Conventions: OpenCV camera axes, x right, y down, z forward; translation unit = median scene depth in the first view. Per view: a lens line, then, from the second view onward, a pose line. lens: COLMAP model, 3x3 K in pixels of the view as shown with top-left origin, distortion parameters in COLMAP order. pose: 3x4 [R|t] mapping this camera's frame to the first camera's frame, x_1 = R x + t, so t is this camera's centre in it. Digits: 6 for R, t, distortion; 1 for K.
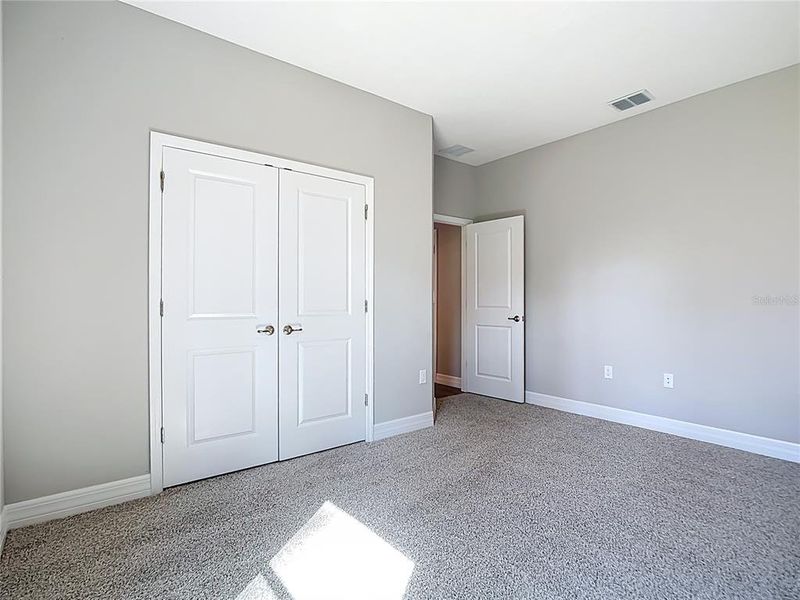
lens RADIAL K [[432.3, 0, 397.9], [0, 432.3, 299.0], [0, 0, 1]] dist [-0.016860, 0.001860]
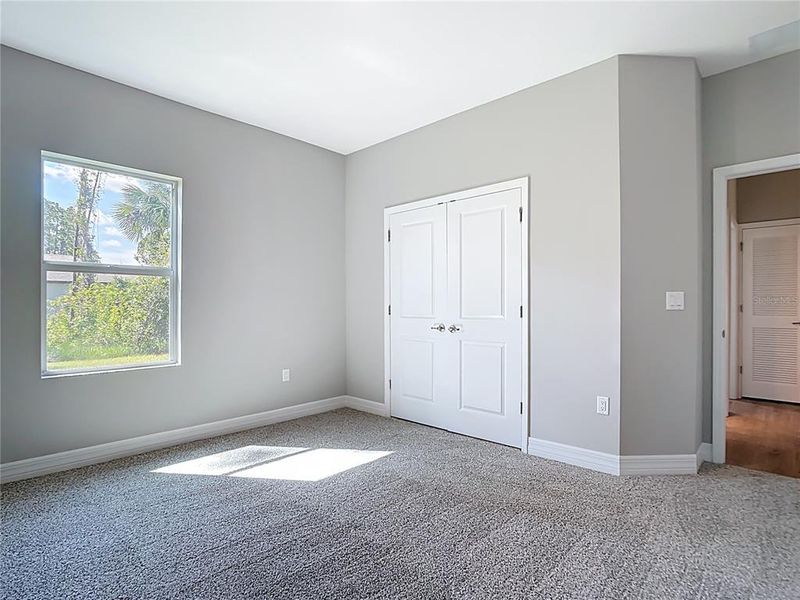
lens RADIAL K [[432.3, 0, 397.9], [0, 432.3, 305.8], [0, 0, 1]] dist [-0.016860, 0.001860]
pose [[0.120860, -0.000134, -0.992670, 0.904982], [0.000235, 1.000000, -0.000106, 0.004590], [0.992670, -0.000220, 0.120860, 0.642482]]
